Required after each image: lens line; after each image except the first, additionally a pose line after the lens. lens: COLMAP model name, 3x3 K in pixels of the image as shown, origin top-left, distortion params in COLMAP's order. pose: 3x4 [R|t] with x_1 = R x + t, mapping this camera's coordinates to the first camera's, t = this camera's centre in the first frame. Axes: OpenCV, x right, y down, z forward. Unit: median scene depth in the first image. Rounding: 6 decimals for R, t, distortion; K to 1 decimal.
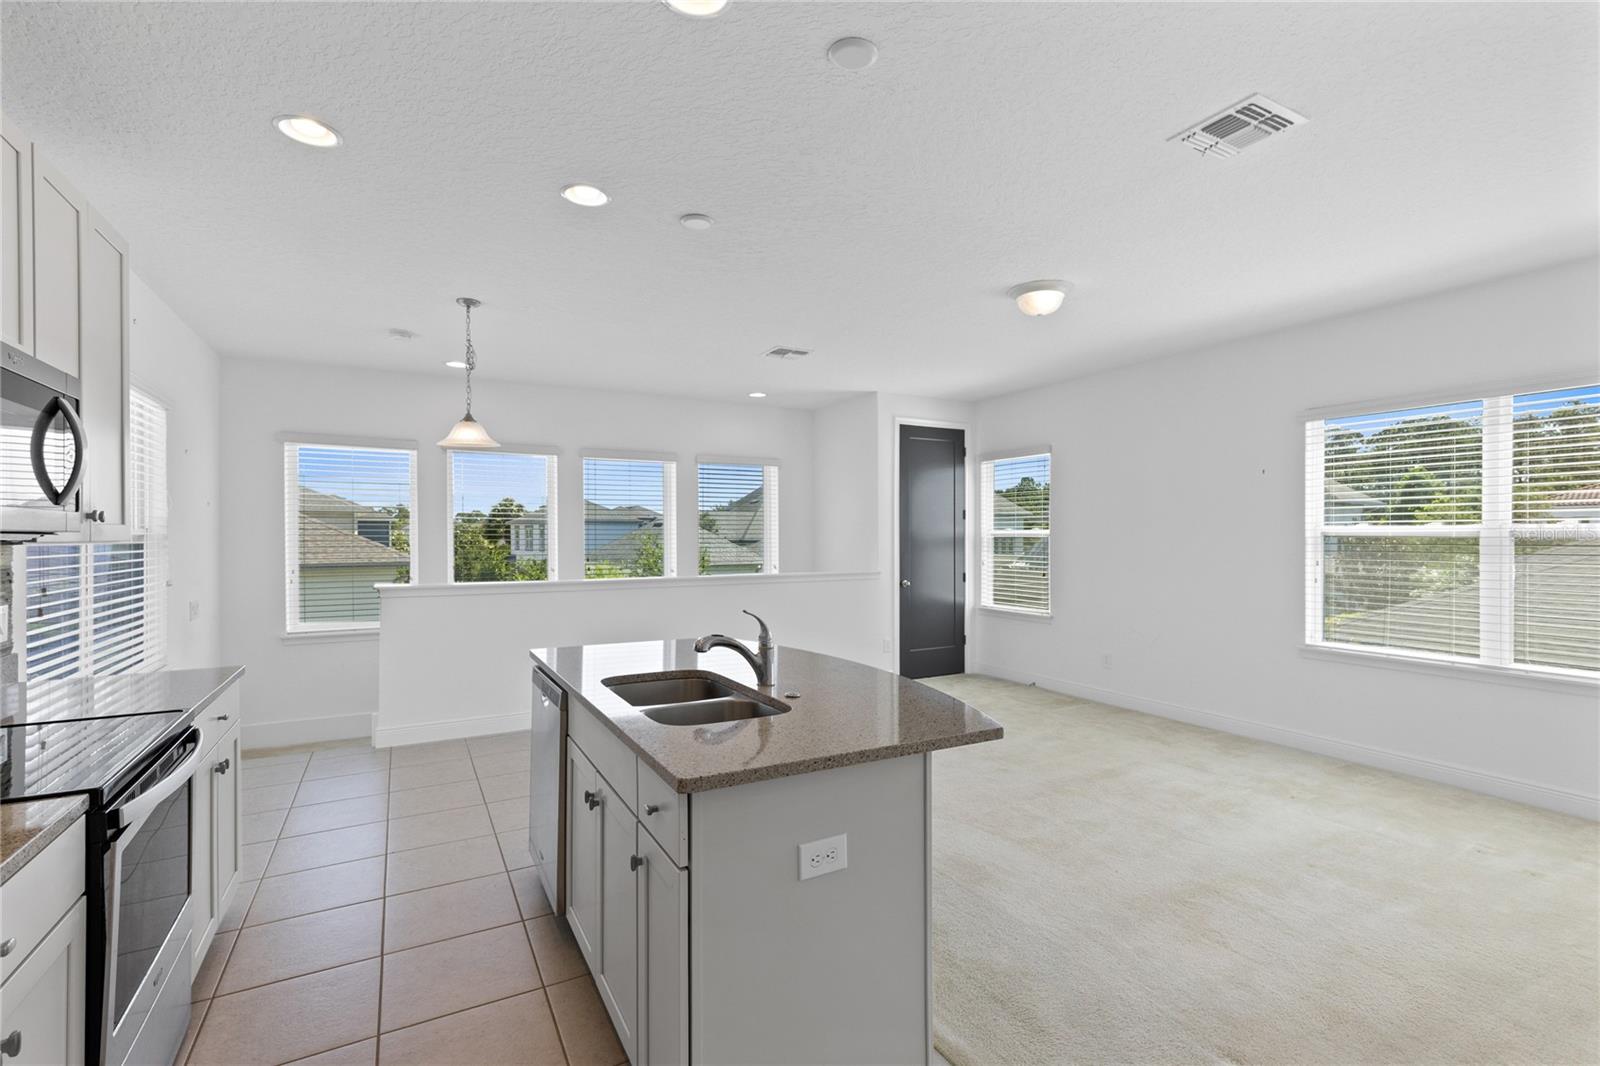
lens RADIAL K [[715.6, 0, 800.4], [0, 715.6, 536.8], [0, 0, 1]] dist [0.001257, 0.001833]
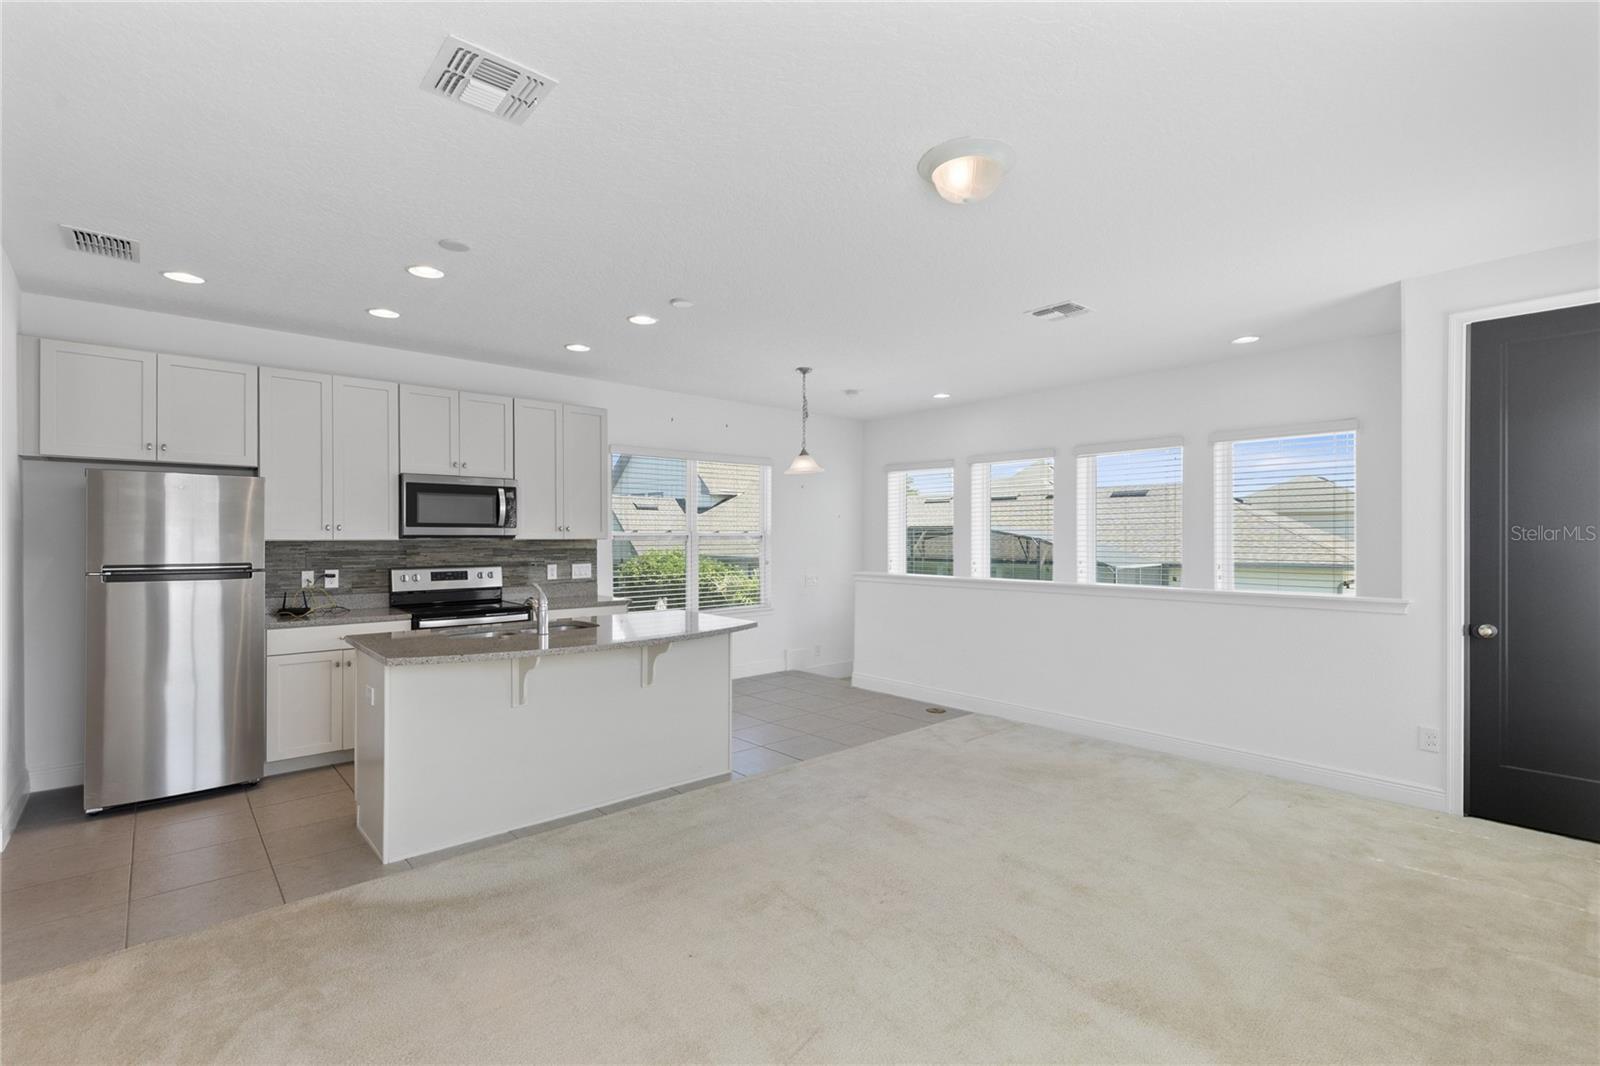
lens RADIAL K [[715.6, 0, 790.9], [0, 715.6, 530.0], [0, 0, 1]] dist [0.001257, 0.001833]
pose [[0.212355, -0.006396, -0.977172, 0.782373], [0.001399, 0.999980, -0.006242, -0.005043], [0.977192, -0.000041, 0.212359, 0.587767]]
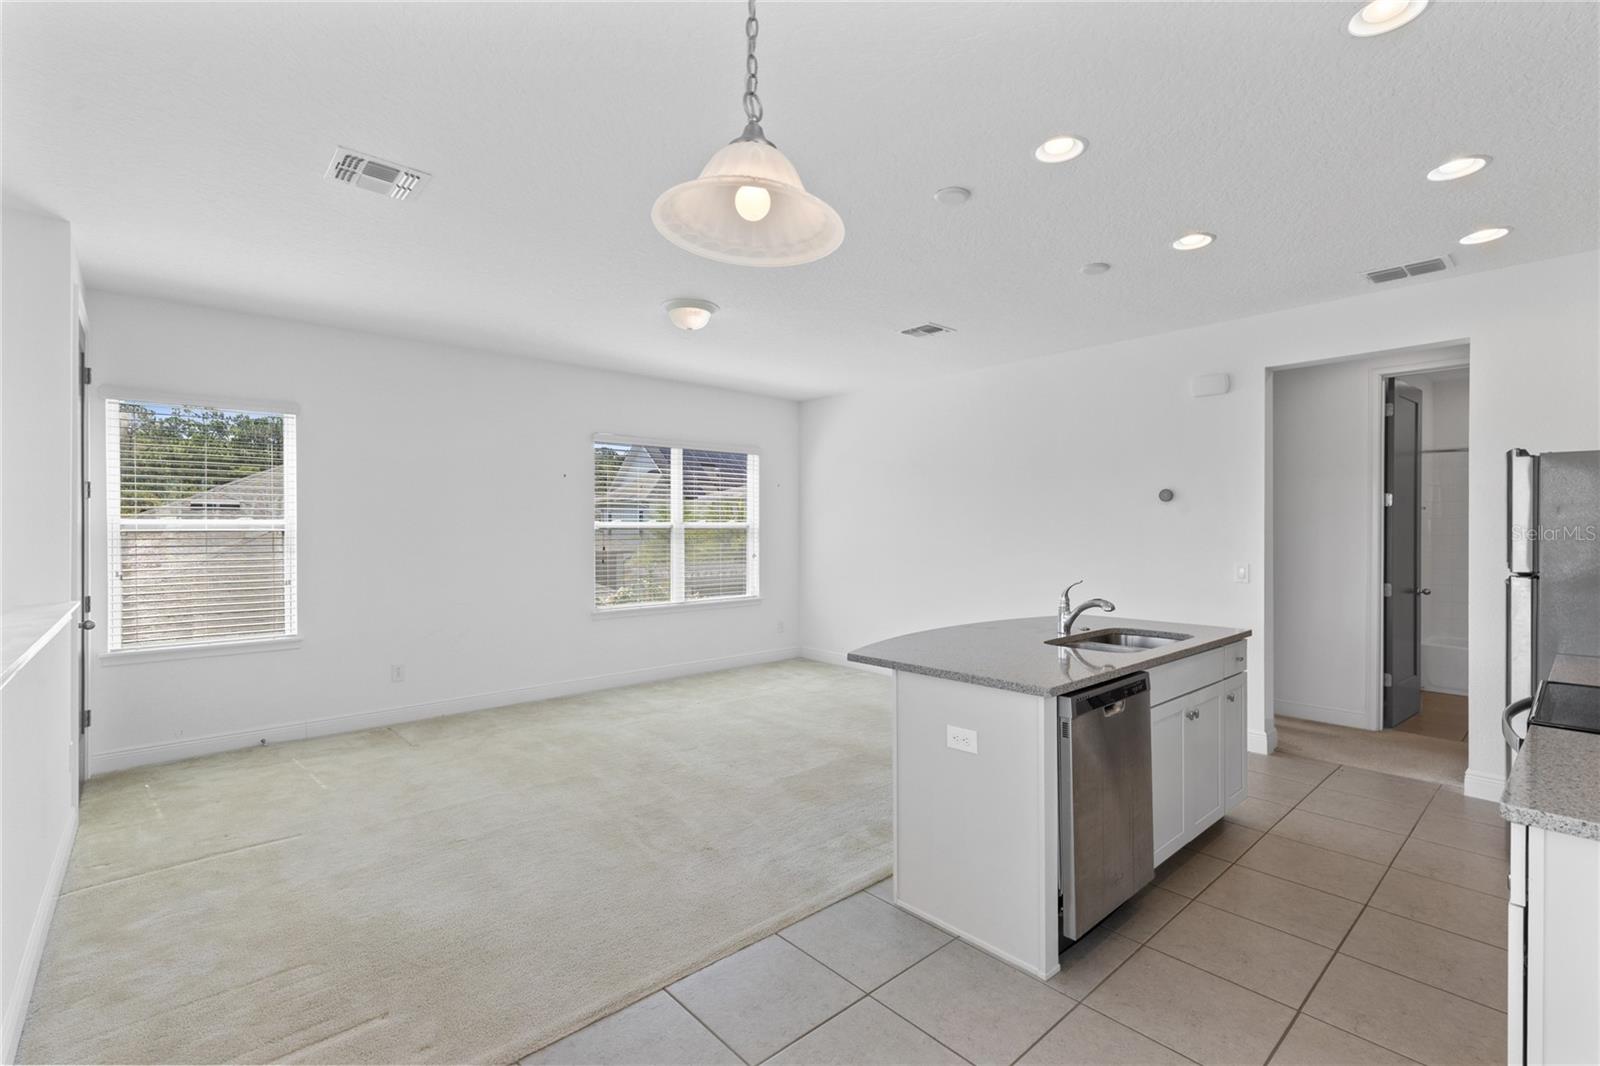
lens RADIAL K [[715.6, 0, 799.7], [0, 715.6, 534.3], [0, 0, 1]] dist [0.001257, 0.001833]
pose [[-0.234292, -0.009596, 0.972119, -0.650343], [-0.001363, 0.999954, 0.009543, -0.003354], [-0.972165, 0.000911, -0.234294, 0.918976]]
